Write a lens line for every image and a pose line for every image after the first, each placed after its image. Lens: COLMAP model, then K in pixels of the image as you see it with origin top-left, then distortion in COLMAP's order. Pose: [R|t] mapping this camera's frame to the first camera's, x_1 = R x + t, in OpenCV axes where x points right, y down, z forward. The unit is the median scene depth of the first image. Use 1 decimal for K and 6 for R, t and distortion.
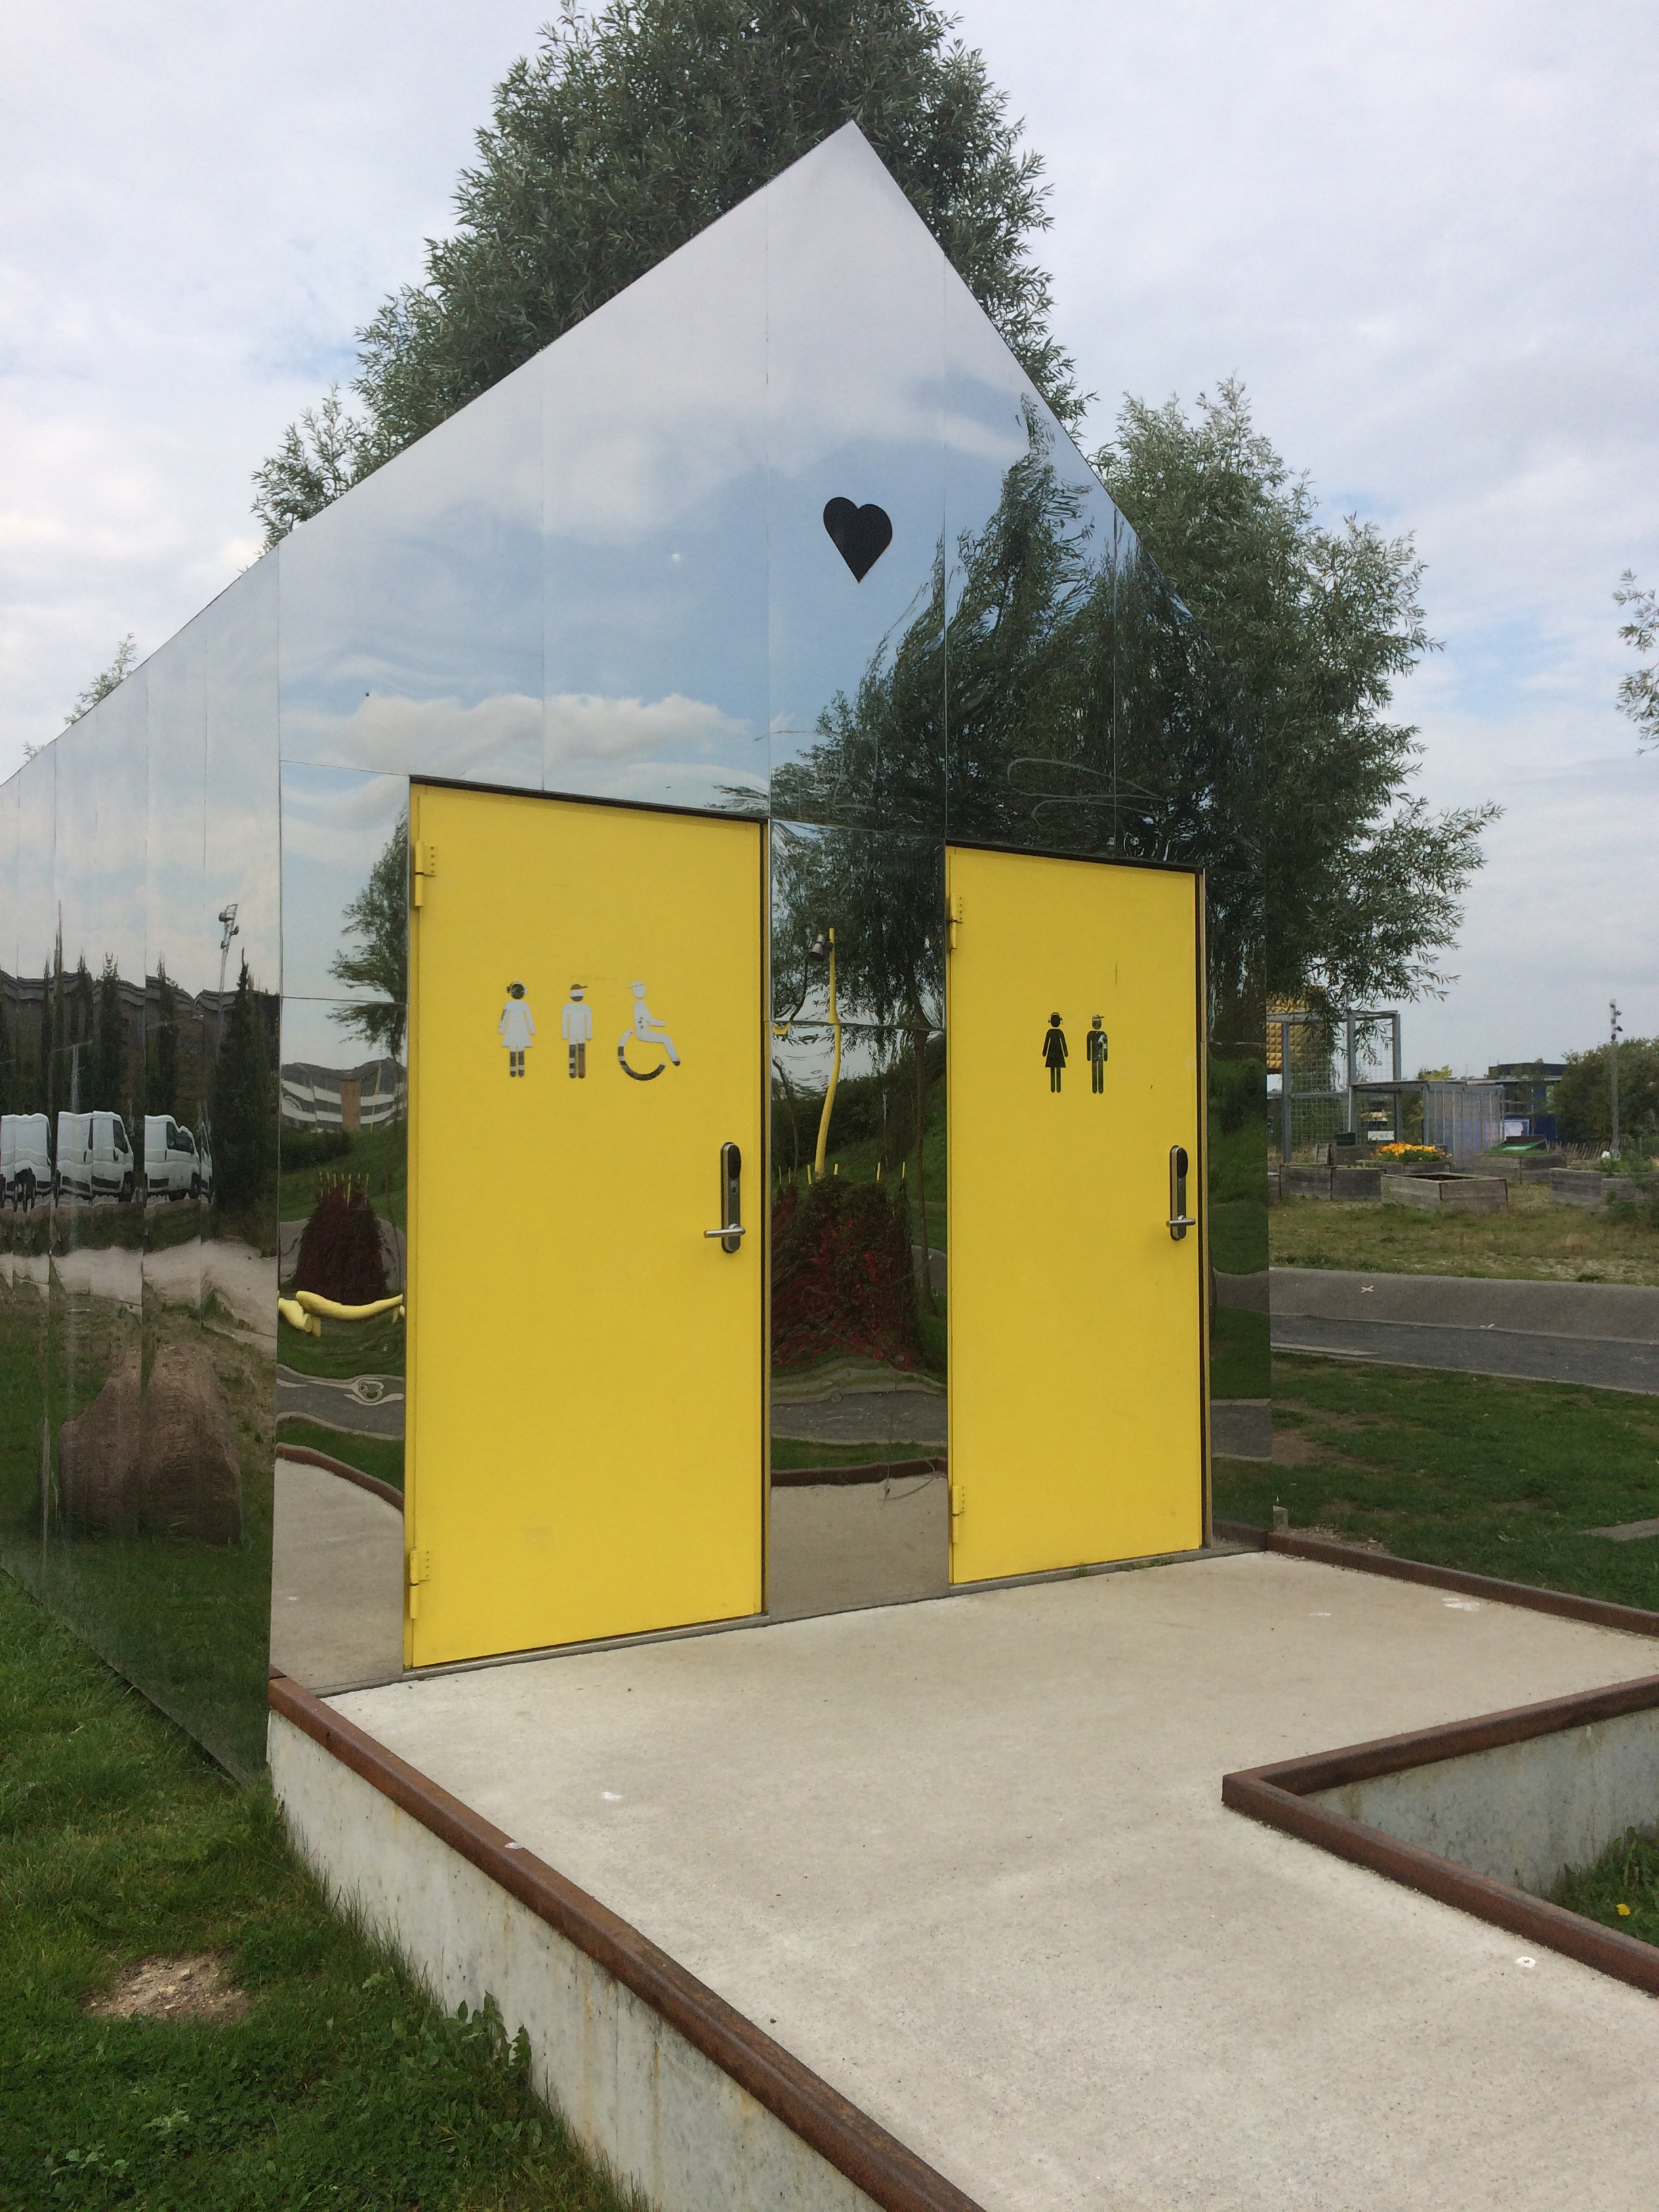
lens RADIAL K [[1897.0, 0, 829.5], [0, 1897.0, 1106.0], [0, 0, 1]] dist [0.077429, -0.103517]
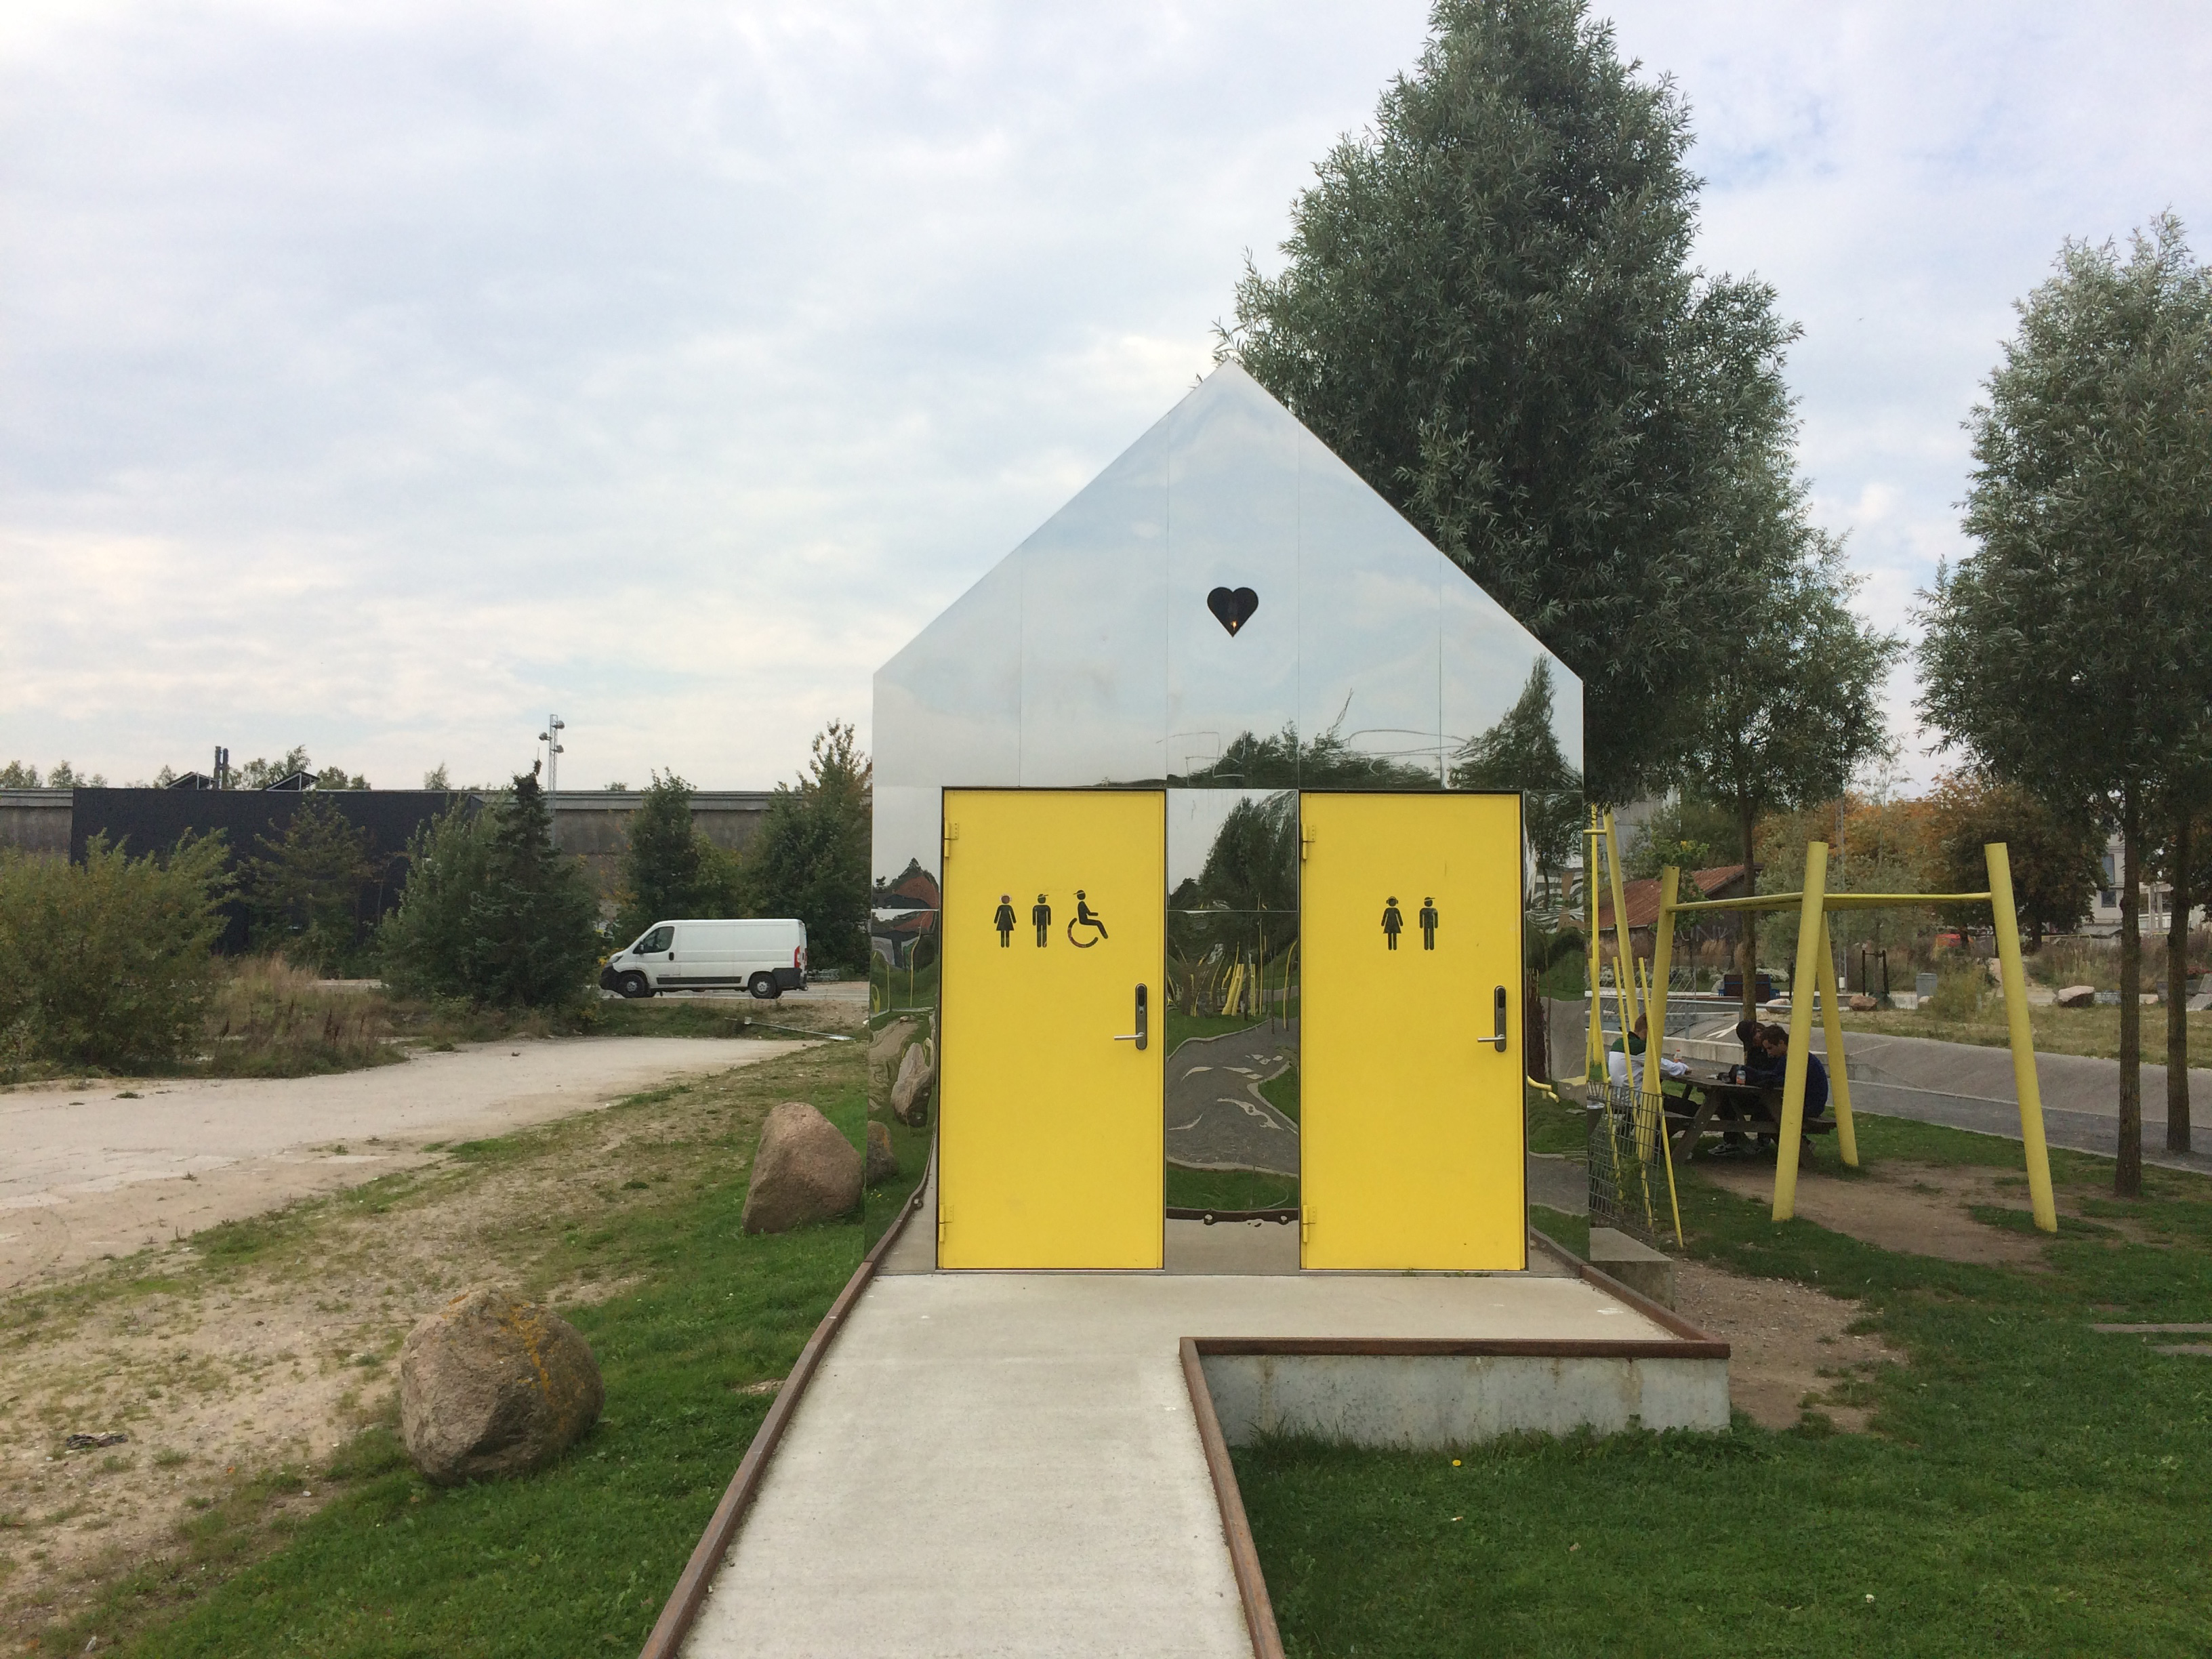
lens RADIAL K [[1882.2, 0, 1106.0], [0, 1882.2, 829.5], [0, 0, 1]] dist [0.035653, -0.002014]
pose [[0.845861, -0.033671, -0.532340, 0.811905], [0.011146, 0.998903, -0.045471, -0.041793], [0.533288, 0.032529, 0.845308, -0.427149]]
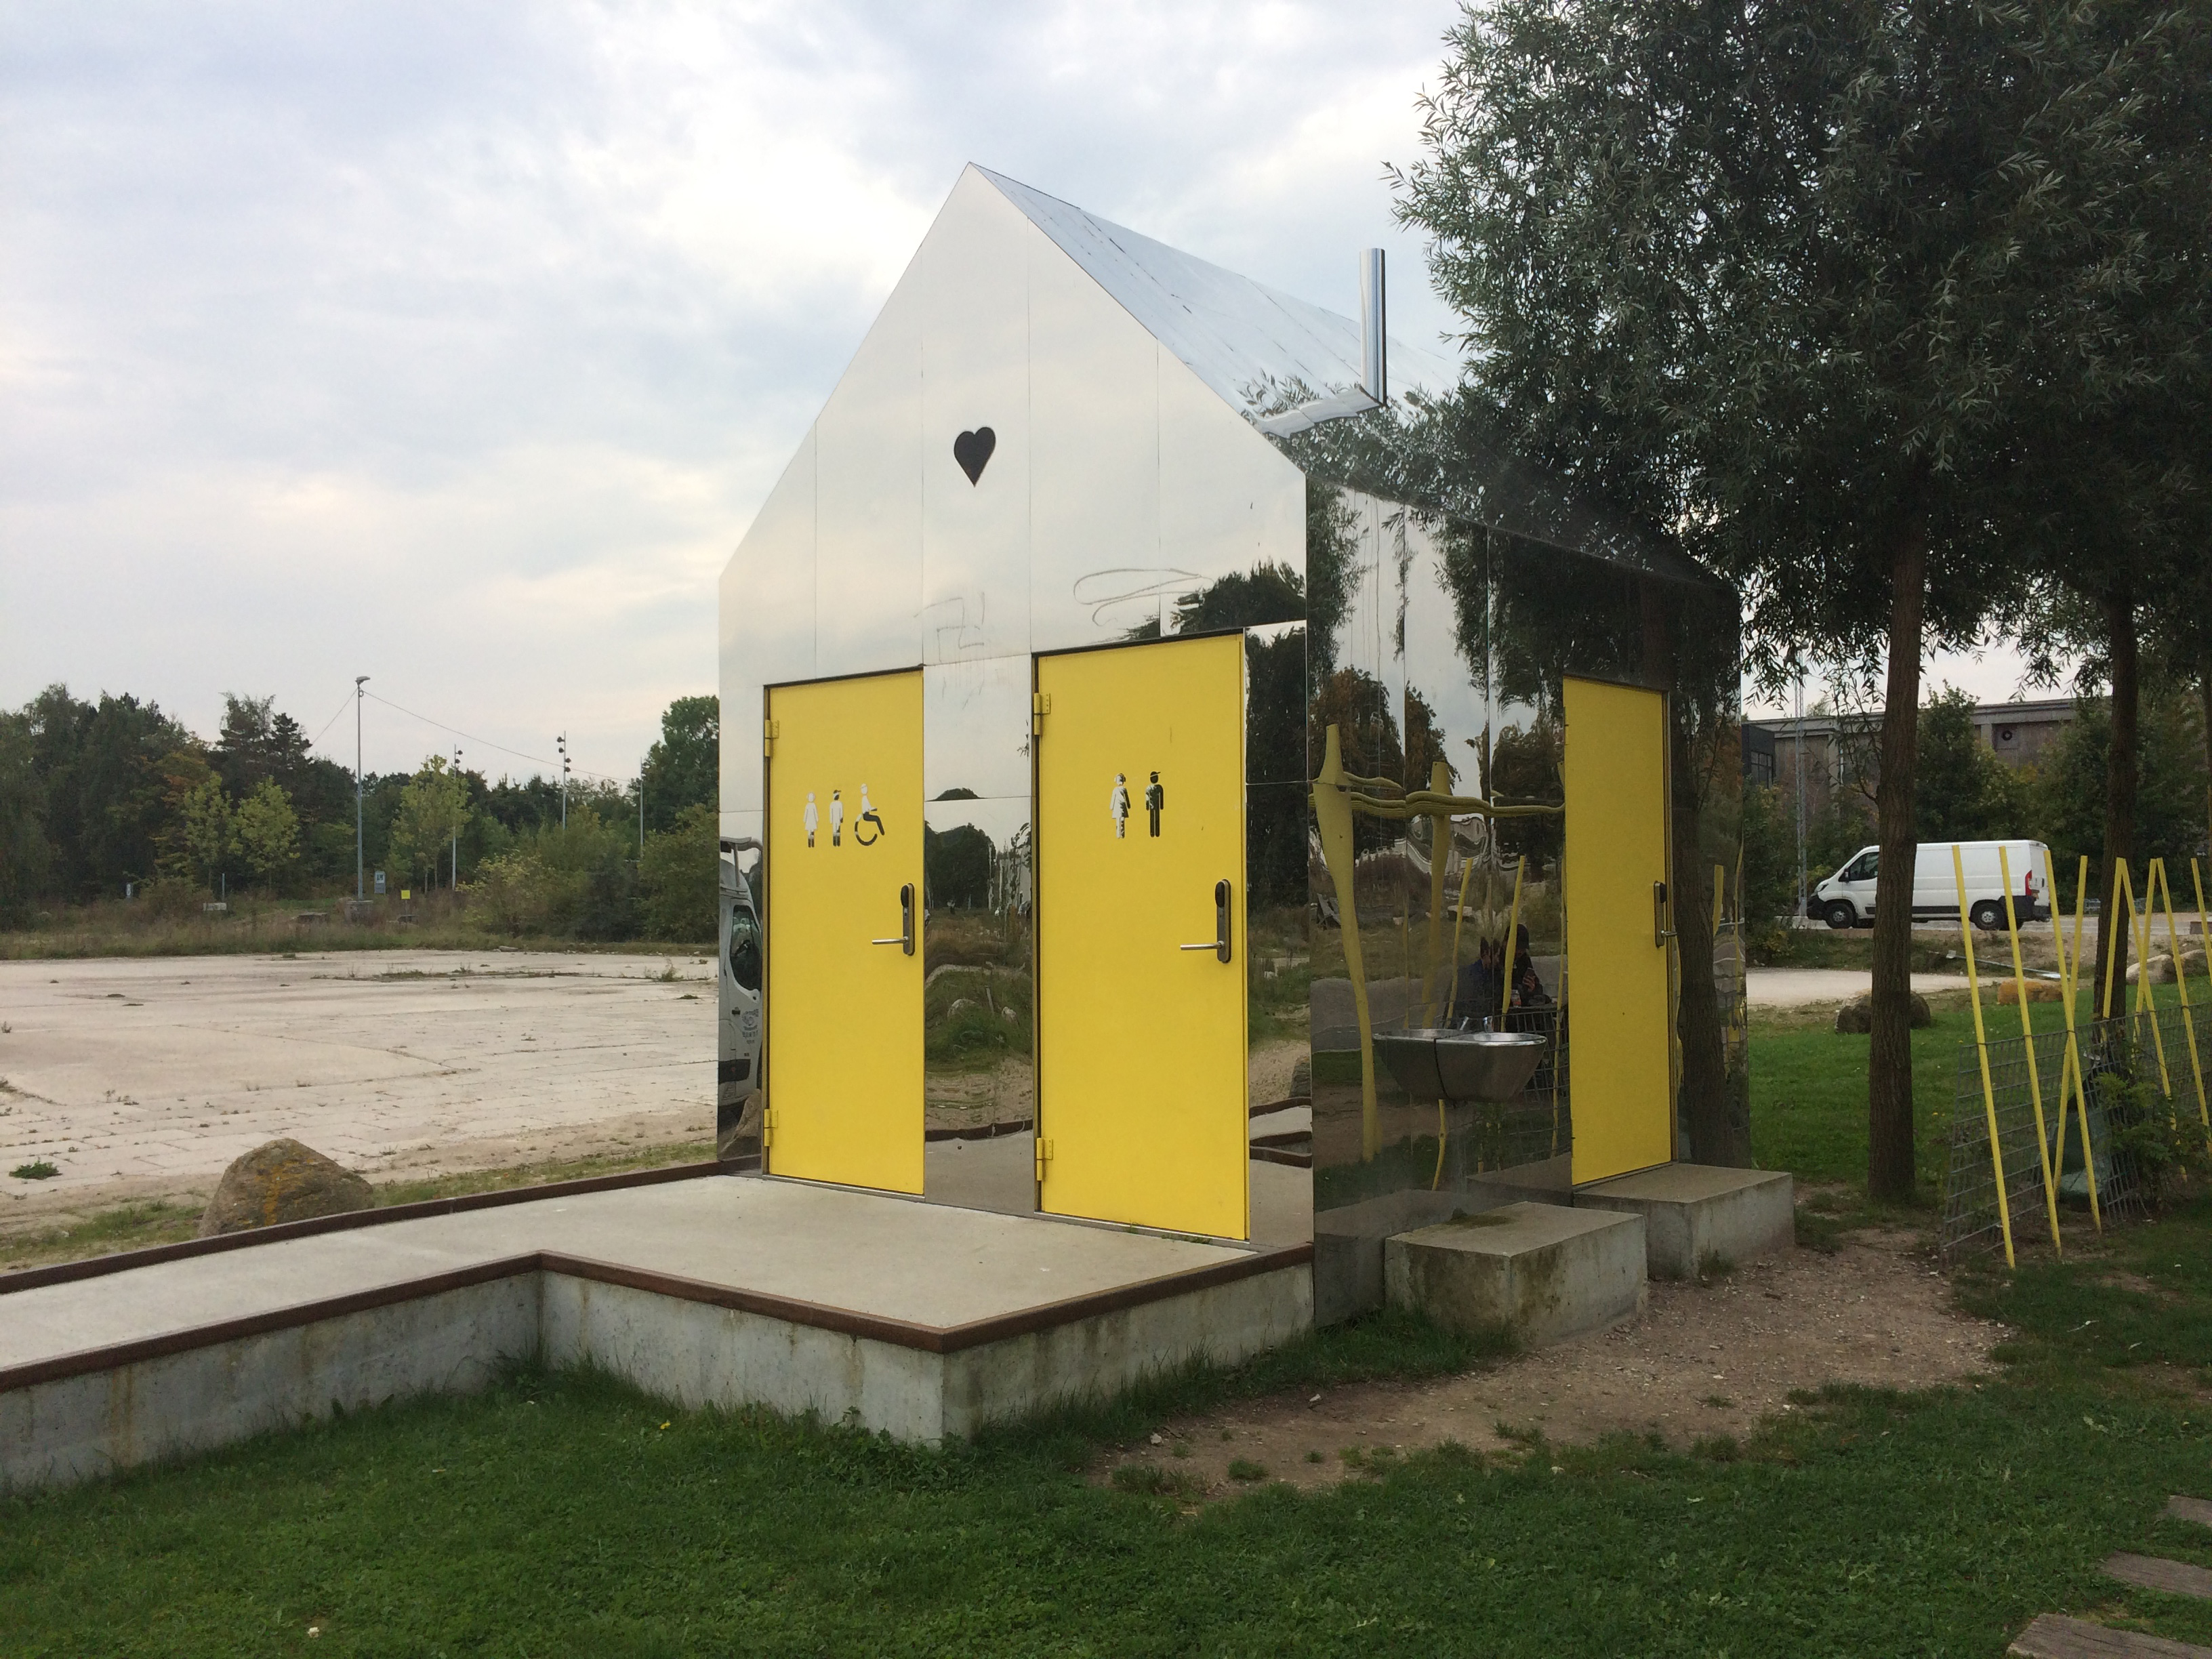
lens RADIAL K [[1883.8, 0, 1106.0], [0, 1883.8, 829.5], [0, 0, 1]] dist [0.066054, -0.001191]
pose [[0.281946, -0.036530, -0.958734, 1.452698], [0.034200, 0.999022, -0.028008, 0.023841], [0.958820, -0.024892, 0.282920, 0.723799]]
